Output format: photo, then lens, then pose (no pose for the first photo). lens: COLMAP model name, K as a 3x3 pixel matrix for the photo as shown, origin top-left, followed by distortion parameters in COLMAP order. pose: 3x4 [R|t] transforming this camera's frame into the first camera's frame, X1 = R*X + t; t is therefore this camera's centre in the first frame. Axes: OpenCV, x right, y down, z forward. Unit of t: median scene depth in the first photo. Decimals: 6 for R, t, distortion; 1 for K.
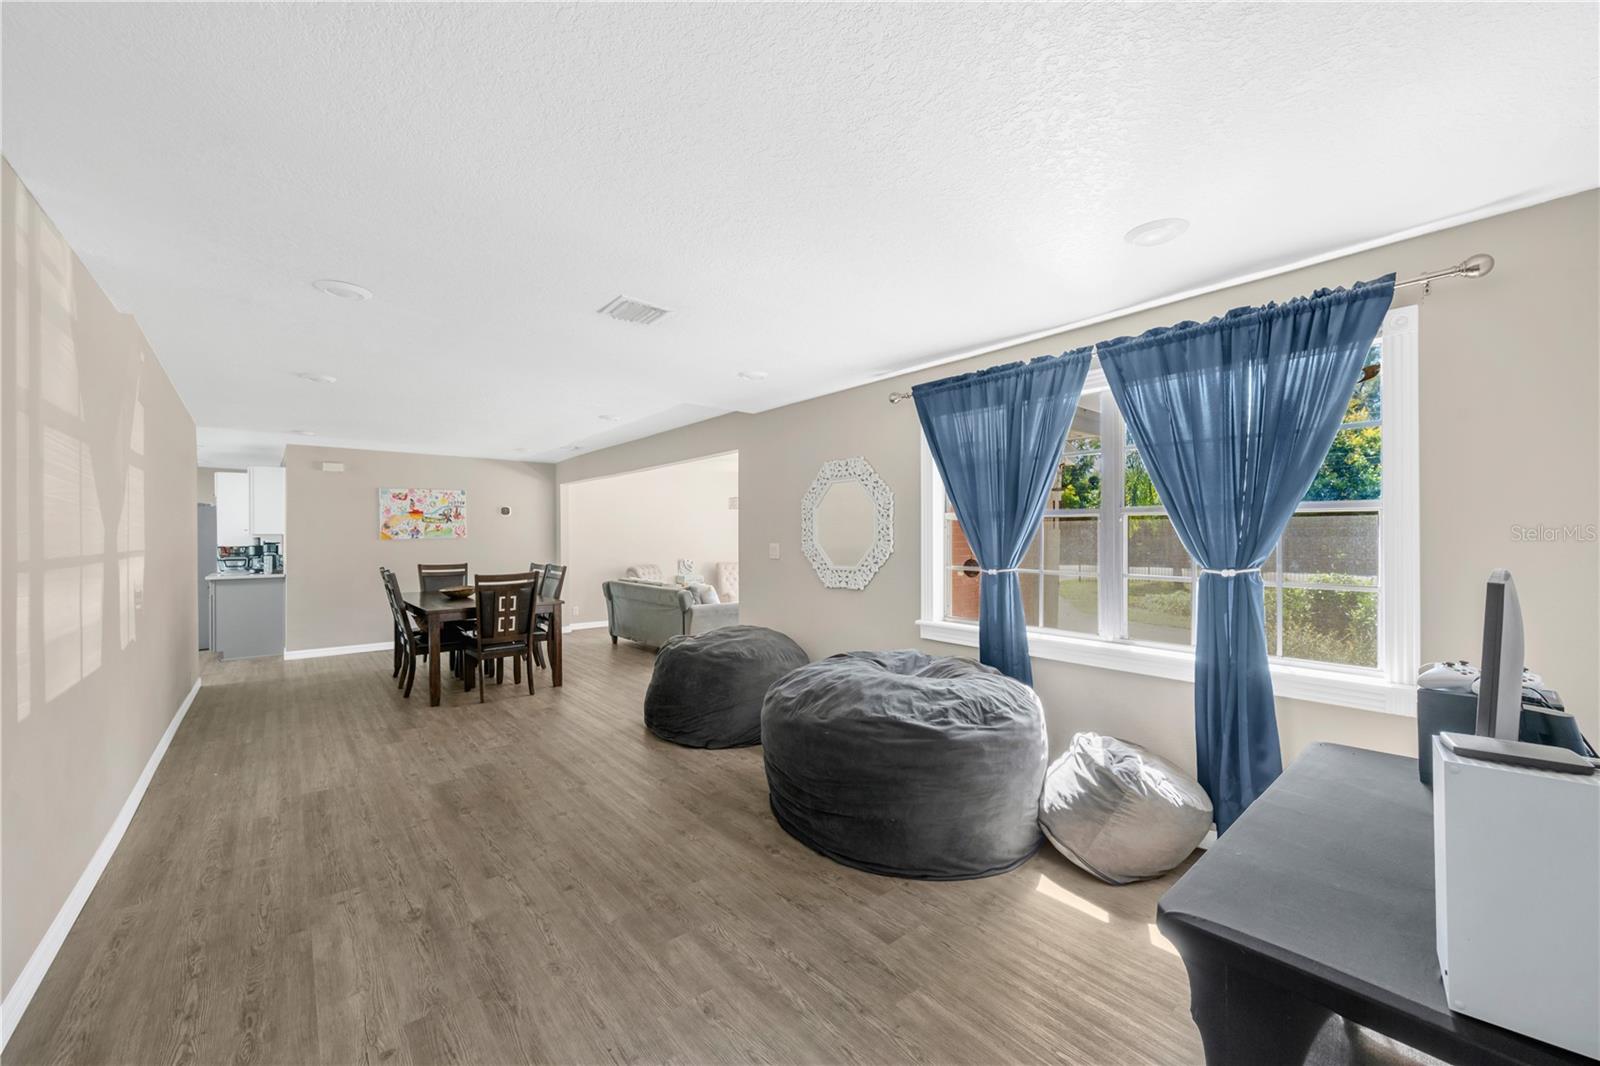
lens RADIAL K [[623.4, 0, 803.9], [0, 623.4, 533.8], [0, 0, 1]] dist [-0.001443, -0.000076]
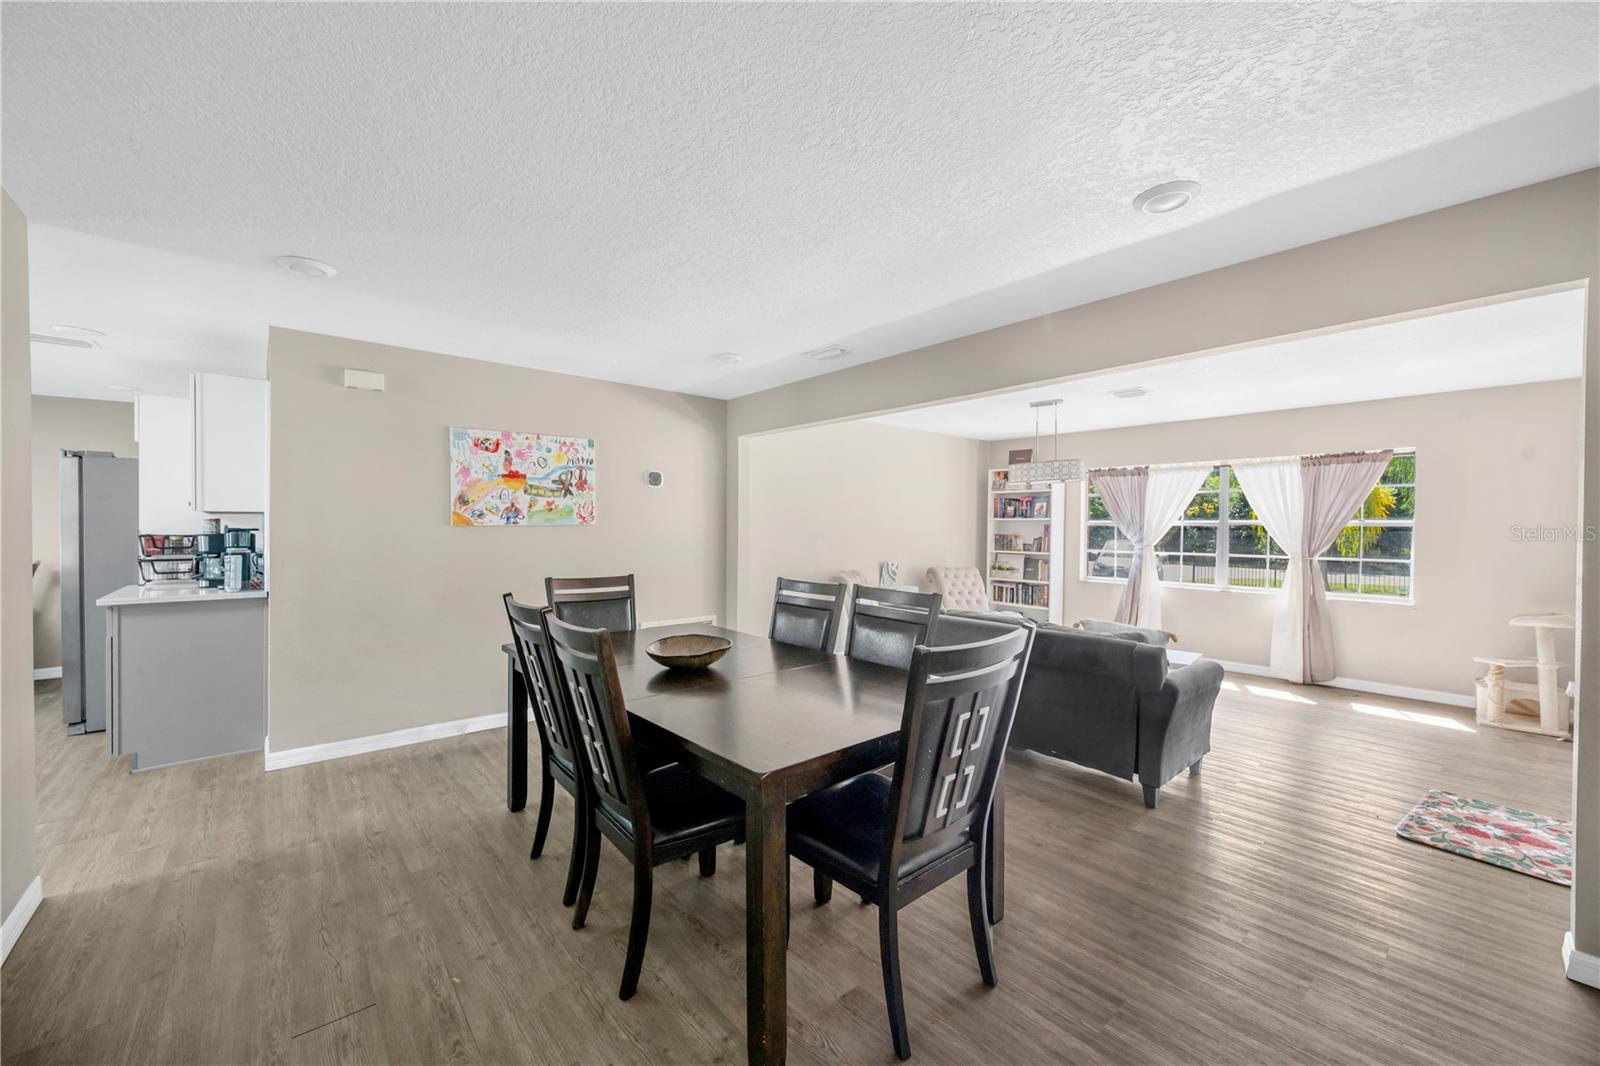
lens RADIAL K [[623.4, 0, 803.9], [0, 623.4, 533.8], [0, 0, 1]] dist [-0.001443, -0.000076]
pose [[0.999868, 0.013362, 0.009288, -0.387498], [-0.013472, 0.999839, 0.011884, 0.005997], [-0.009128, -0.012007, 0.999886, 0.472327]]
